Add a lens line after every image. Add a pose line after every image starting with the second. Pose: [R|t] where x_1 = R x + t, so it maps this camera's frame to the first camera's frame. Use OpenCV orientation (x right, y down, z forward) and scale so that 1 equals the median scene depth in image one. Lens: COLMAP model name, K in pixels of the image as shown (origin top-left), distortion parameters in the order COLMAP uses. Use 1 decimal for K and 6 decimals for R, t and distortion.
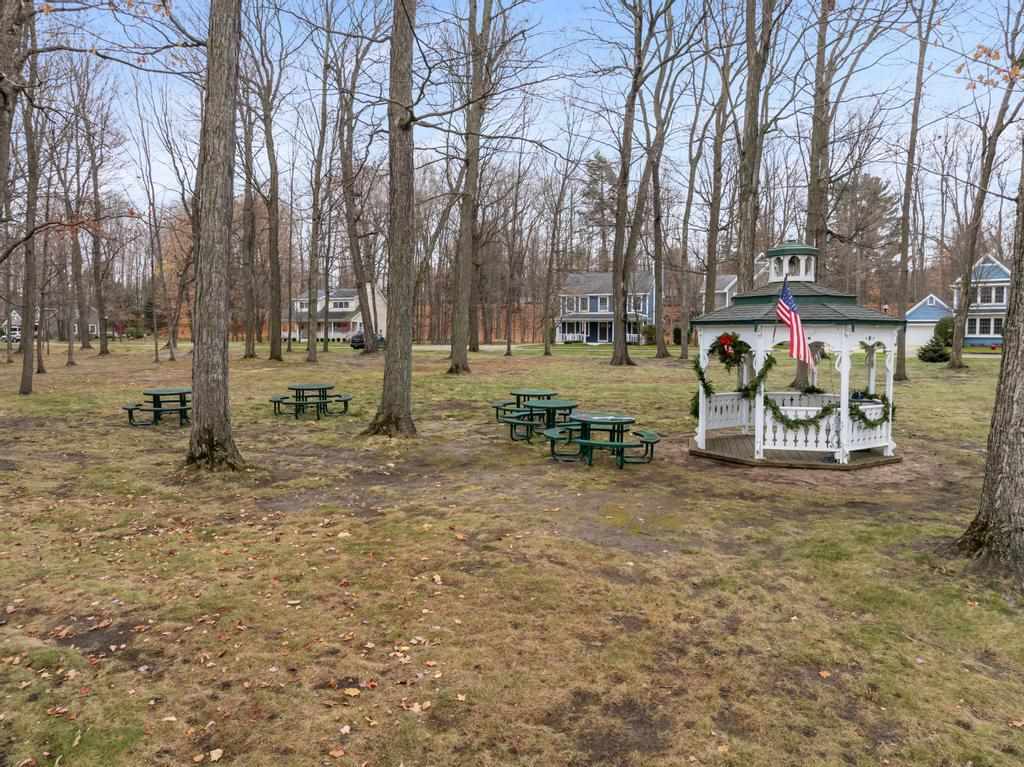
lens RADIAL K [[753.6, 0, 512.0], [0, 753.6, 383.5], [0, 0, 1]] dist [-0.088138, -0.002045]
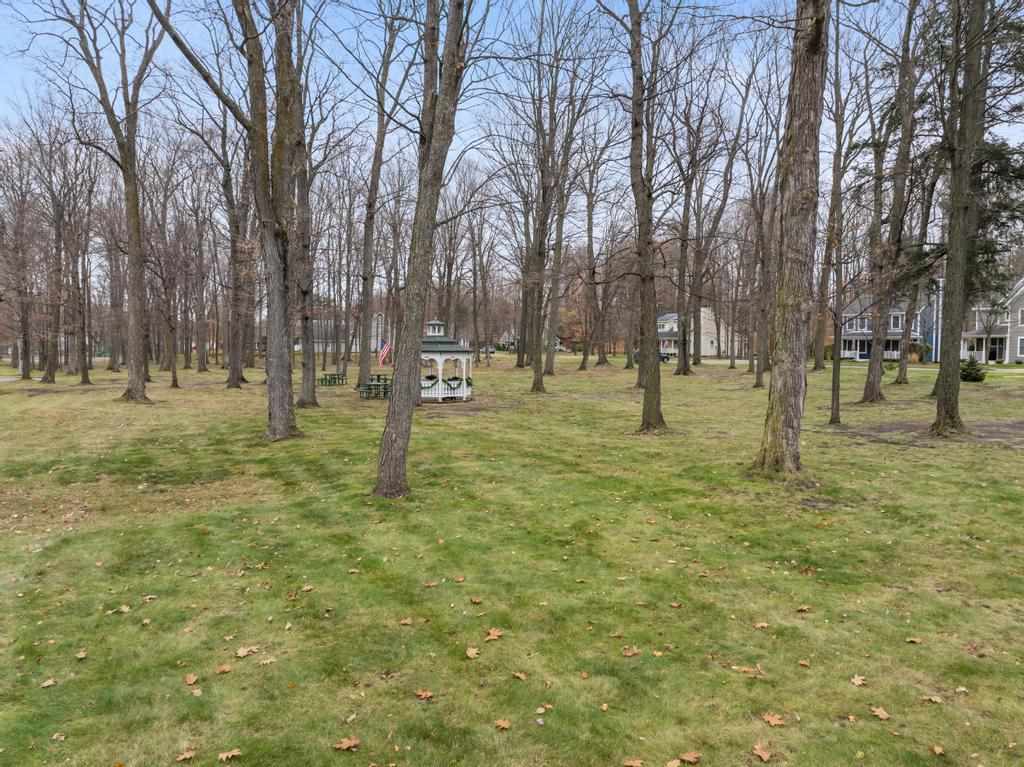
lens RADIAL K [[753.6, 0, 512.0], [0, 753.6, 383.5], [0, 0, 1]] dist [-0.088138, -0.002045]
pose [[0.823751, 0.026662, -0.566325, 0.398191], [-0.037214, 0.999282, -0.007084, 0.008739], [0.565730, 0.026910, 0.824151, -0.204196]]
